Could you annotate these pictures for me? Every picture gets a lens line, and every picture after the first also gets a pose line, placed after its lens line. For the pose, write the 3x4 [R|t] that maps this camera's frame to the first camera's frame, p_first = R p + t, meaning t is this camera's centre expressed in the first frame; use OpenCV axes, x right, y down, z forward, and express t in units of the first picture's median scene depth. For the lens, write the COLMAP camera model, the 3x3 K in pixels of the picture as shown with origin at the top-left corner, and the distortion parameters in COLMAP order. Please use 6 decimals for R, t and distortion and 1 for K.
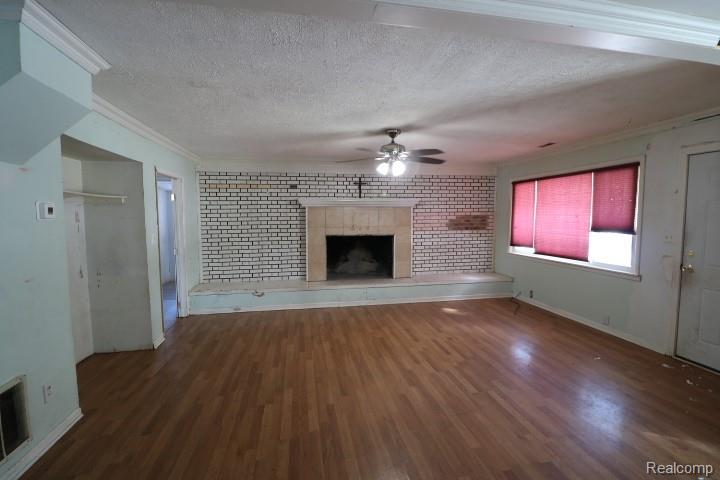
lens RADIAL K [[333.5, 0, 363.1], [0, 333.5, 240.9], [0, 0, 1]] dist [-0.019550, -0.002830]
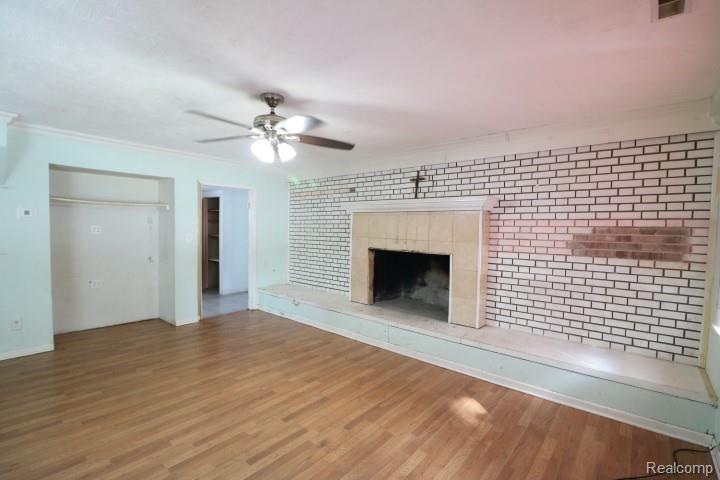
lens RADIAL K [[333.5, 0, 361.1], [0, 333.5, 240.9], [0, 0, 1]] dist [-0.019550, -0.002830]
pose [[0.622809, 0.048385, -0.780876, 0.483633], [-0.079883, 0.996802, -0.001950, -0.029209], [0.778285, 0.063593, 0.624683, 0.469145]]
